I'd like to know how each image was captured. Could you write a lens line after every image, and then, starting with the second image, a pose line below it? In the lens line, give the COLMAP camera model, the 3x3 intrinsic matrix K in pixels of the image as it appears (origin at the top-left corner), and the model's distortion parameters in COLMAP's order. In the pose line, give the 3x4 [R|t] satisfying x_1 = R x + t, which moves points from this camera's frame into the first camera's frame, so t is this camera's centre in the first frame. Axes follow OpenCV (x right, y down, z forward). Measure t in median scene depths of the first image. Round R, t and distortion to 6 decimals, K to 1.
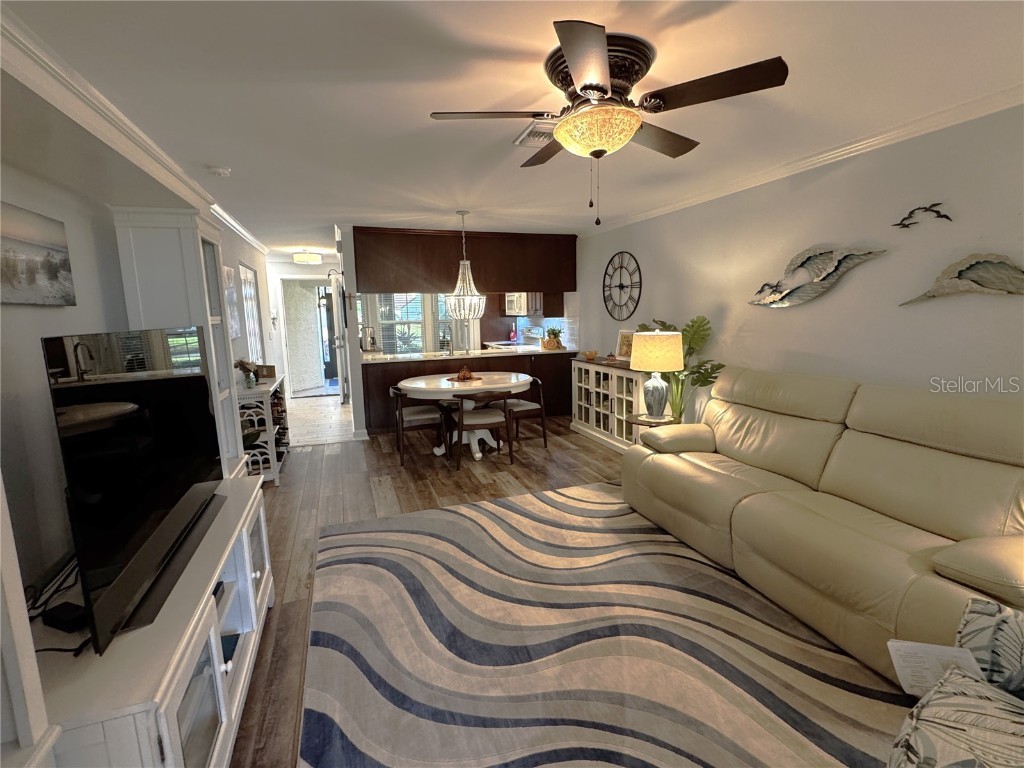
lens RADIAL K [[480.1, 0, 513.5], [0, 480.1, 387.3], [0, 0, 1]] dist [0.002186, -0.000529]
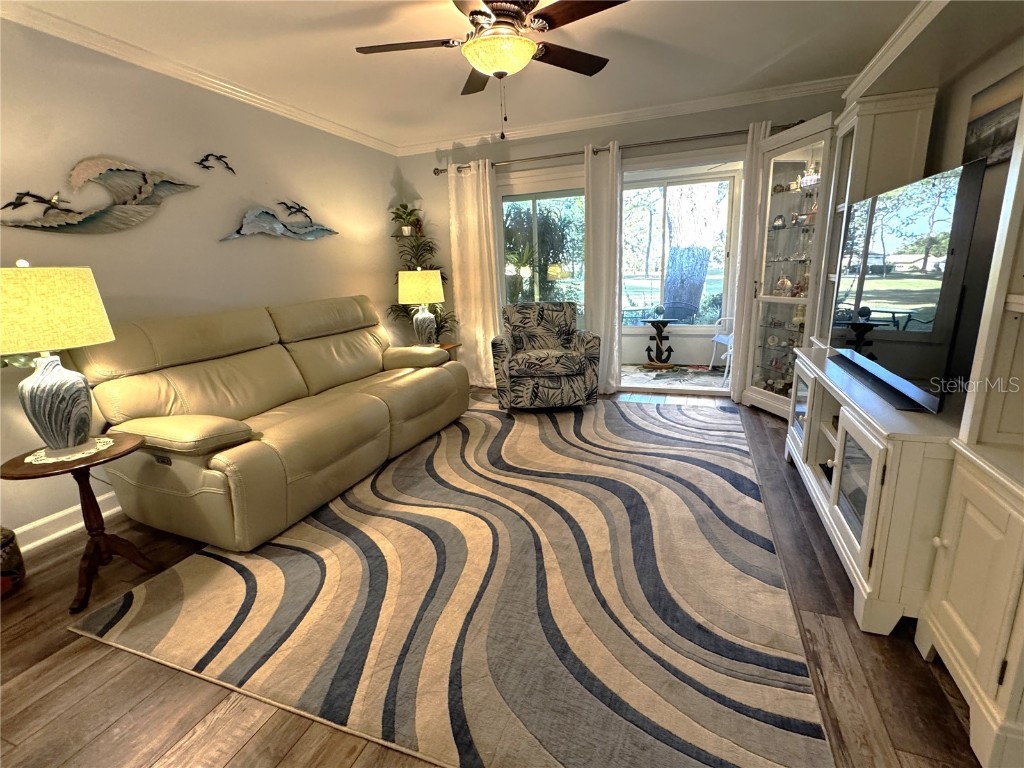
lens RADIAL K [[480.1, 0, 509.3], [0, 480.1, 377.7], [0, 0, 1]] dist [0.002186, -0.000529]
pose [[-0.753714, -0.099276, 0.649661, -0.397788], [0.154673, 0.933962, 0.322167, -0.106479], [-0.638742, 0.343307, -0.688585, 1.214917]]
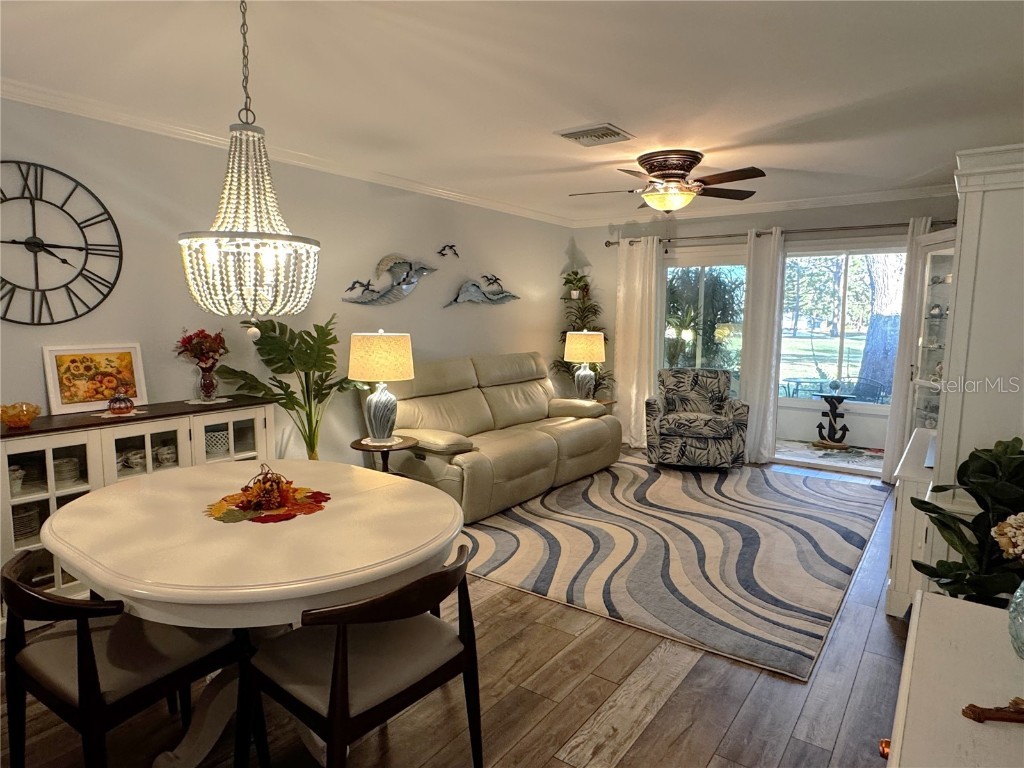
lens RADIAL K [[625.9, 0, 508.1], [0, 625.9, 383.1], [0, 0, 1]] dist [0.002057, 0.001132]
pose [[-0.558014, -0.083848, 0.825584, -0.791466], [0.128651, 0.974112, 0.185889, -0.230623], [-0.819798, 0.209941, -0.532781, 1.612121]]
